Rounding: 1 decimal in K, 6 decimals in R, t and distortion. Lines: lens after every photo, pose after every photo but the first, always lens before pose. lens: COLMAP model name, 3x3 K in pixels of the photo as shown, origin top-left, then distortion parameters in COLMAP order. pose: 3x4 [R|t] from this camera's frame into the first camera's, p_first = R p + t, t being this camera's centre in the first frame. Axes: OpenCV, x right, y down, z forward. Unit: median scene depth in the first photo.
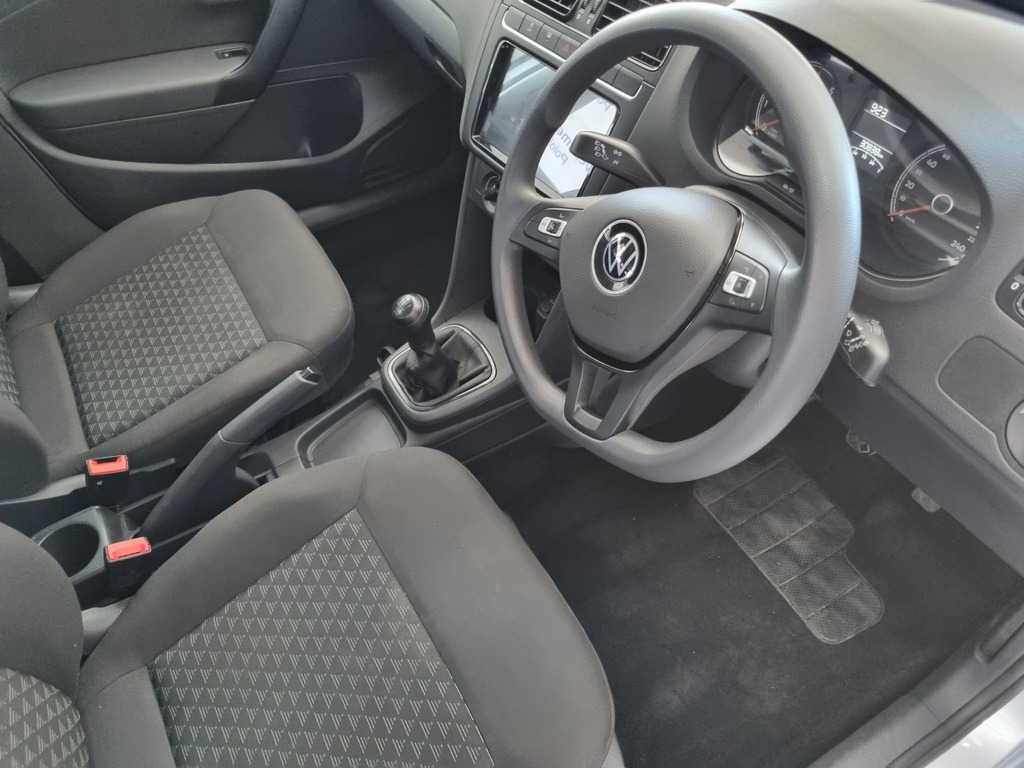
lens RADIAL K [[766.9, 0, 518.5], [0, 766.9, 387.8], [0, 0, 1]] dist [0.032609, -0.003843]
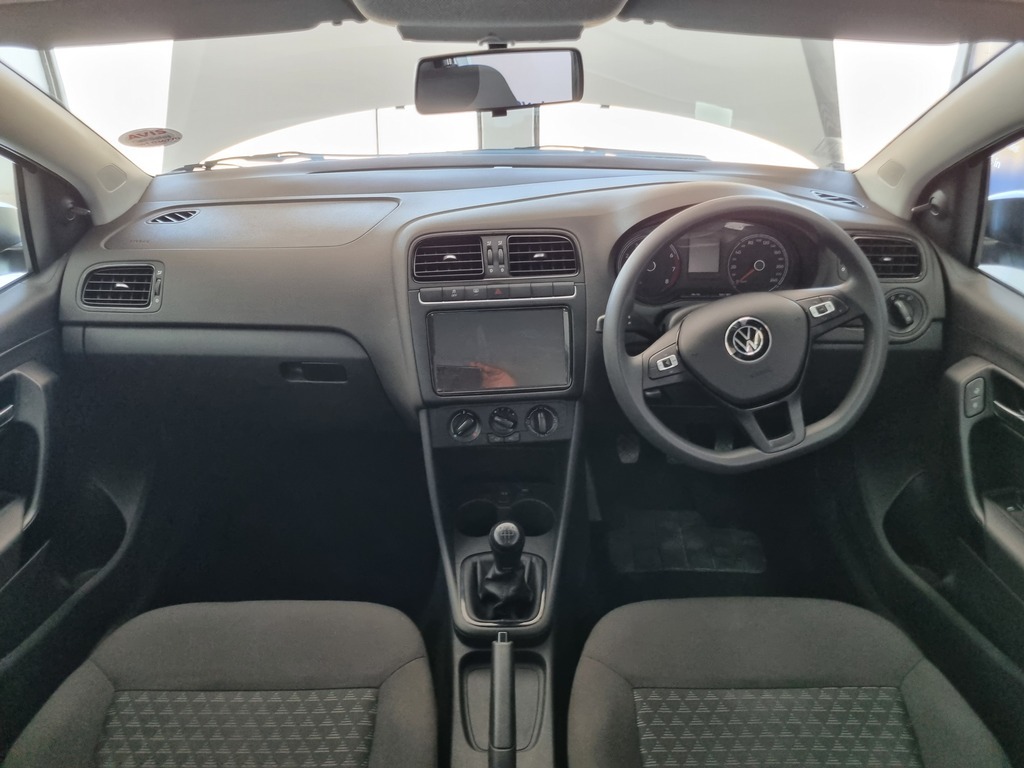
lens RADIAL K [[766.9, 0, 502.5], [0, 766.9, 388.9], [0, 0, 1]] dist [0.032609, -0.003843]
pose [[0.511254, -0.409422, 0.755641, -1.025616], [0.637328, 0.770470, -0.013749, -0.291143], [-0.576569, 0.488620, 0.654842, 0.207484]]
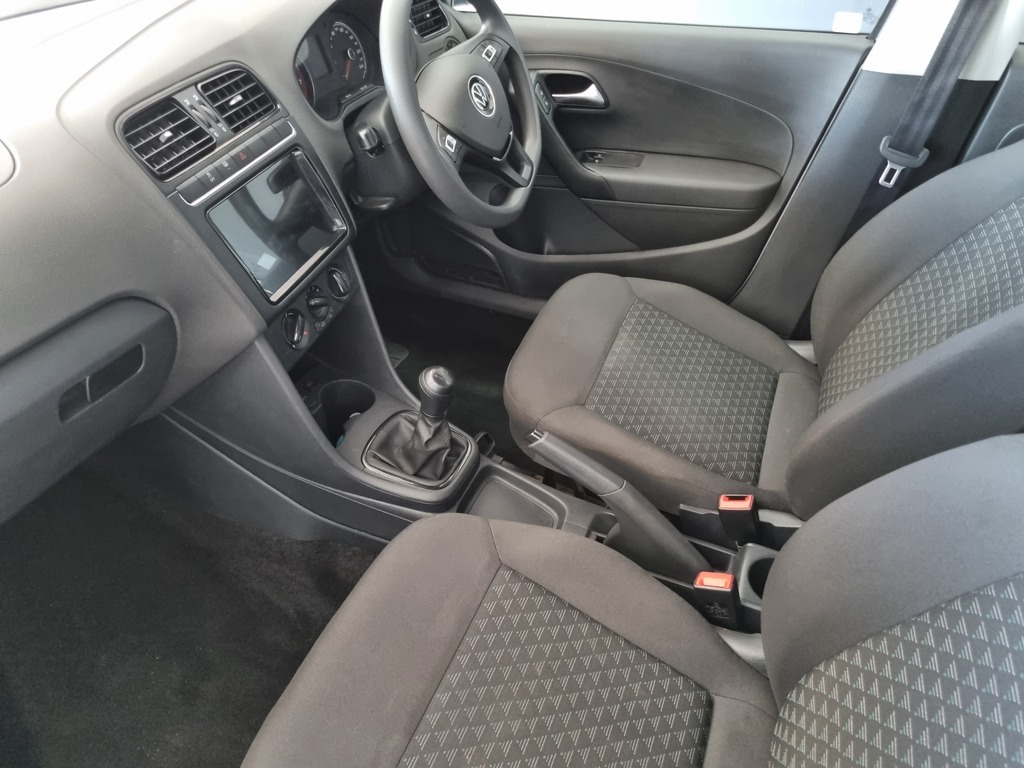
lens RADIAL K [[766.9, 0, 529.2], [0, 766.9, 397.2], [0, 0, 1]] dist [0.032609, -0.003843]
pose [[-0.624837, -0.487683, 0.609708, -1.001264], [0.571740, 0.245995, 0.782688, -0.972253], [-0.531689, 0.837647, 0.125121, 0.945925]]
